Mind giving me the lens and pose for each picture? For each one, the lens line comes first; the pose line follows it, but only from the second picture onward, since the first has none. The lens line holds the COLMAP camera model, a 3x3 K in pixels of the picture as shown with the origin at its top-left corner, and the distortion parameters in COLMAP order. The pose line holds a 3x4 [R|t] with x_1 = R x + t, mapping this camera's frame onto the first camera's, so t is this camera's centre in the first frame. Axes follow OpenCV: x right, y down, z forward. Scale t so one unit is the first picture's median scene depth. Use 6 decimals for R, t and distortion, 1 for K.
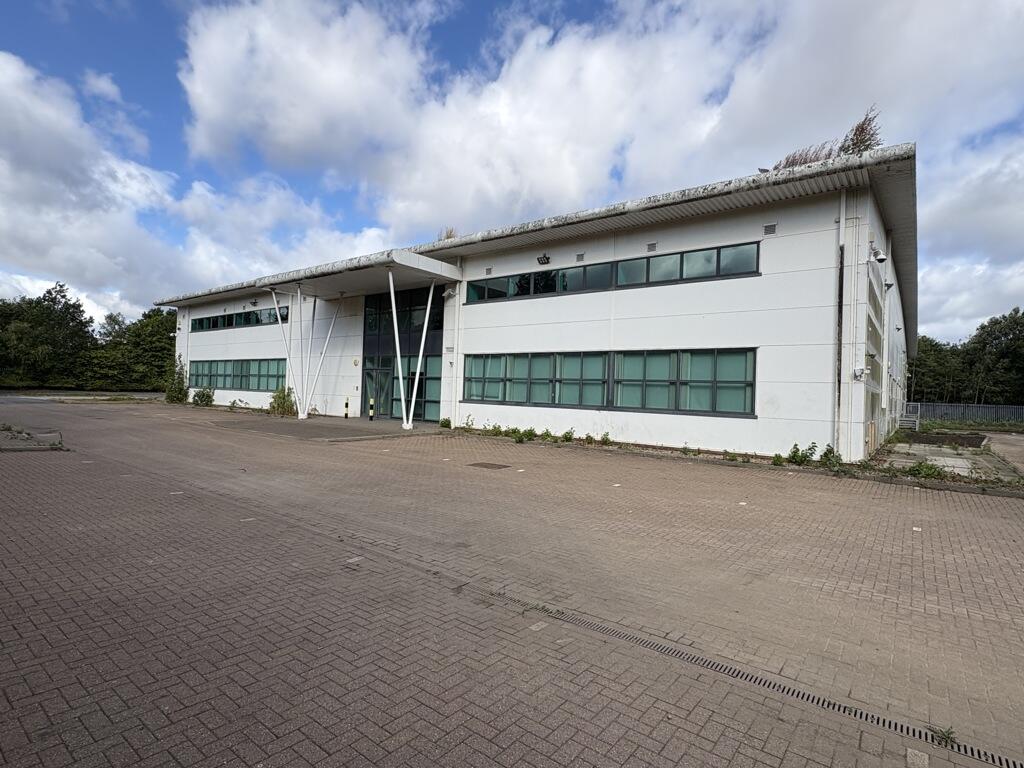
lens RADIAL K [[542.8, 0, 507.8], [0, 542.8, 386.4], [0, 0, 1]] dist [0.003622, 0.001412]
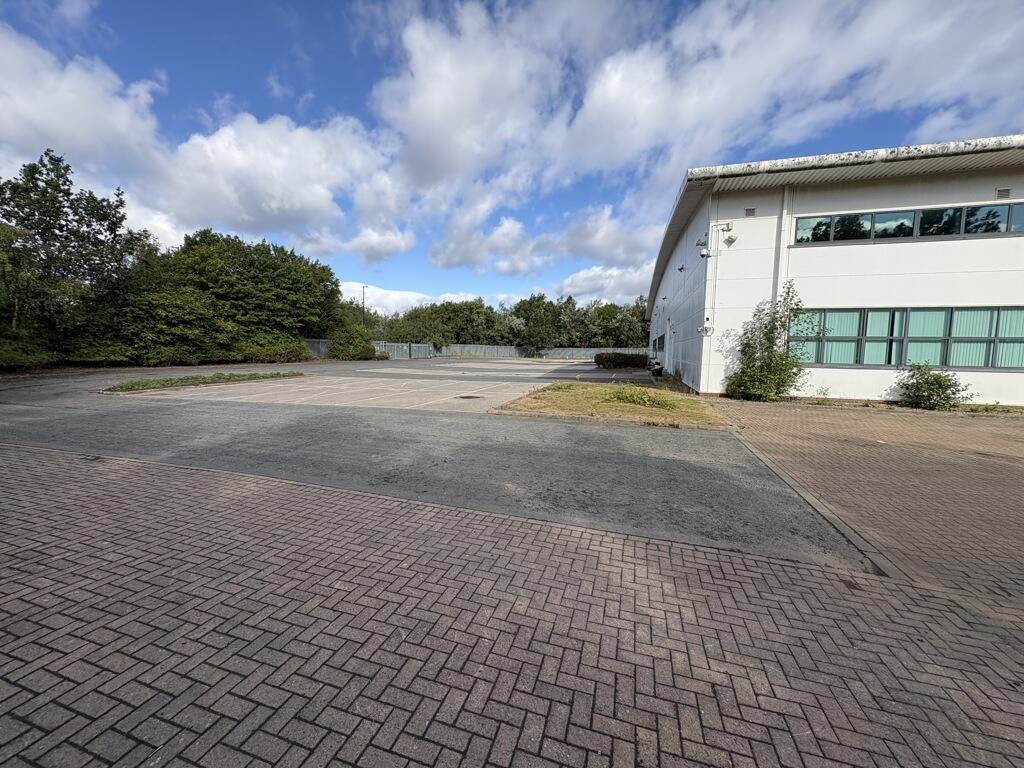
lens RADIAL K [[408.2, 0, 512.2], [0, 408.2, 383.7], [0, 0, 1]] dist [0.000738, 0.000198]
pose [[0.926531, -0.053445, 0.372404, -1.653650], [0.013049, 0.993828, 0.110163, -0.043453], [-0.375993, -0.097209, 0.921509, 1.327107]]
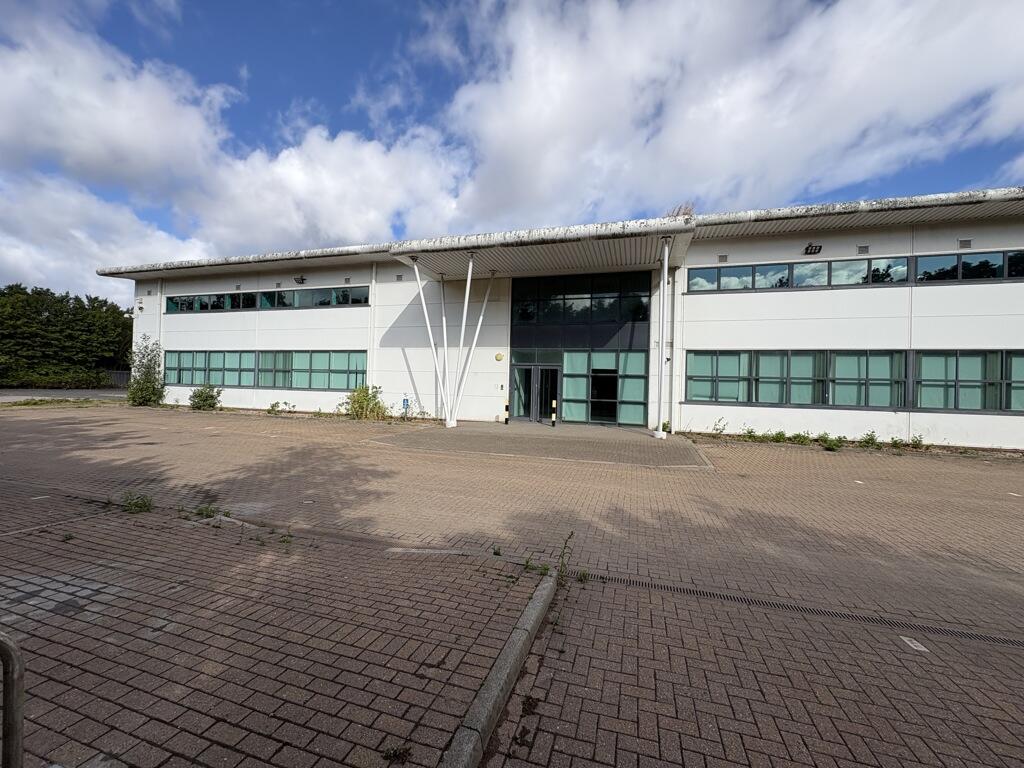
lens RADIAL K [[408.2, 0, 516.1], [0, 408.2, 385.3], [0, 0, 1]] dist [0.000738, 0.000198]
pose [[0.928233, -0.010134, 0.371862, -0.585395], [0.002316, 0.999767, 0.021464, -0.015872], [-0.371993, -0.019062, 0.928040, 0.473062]]
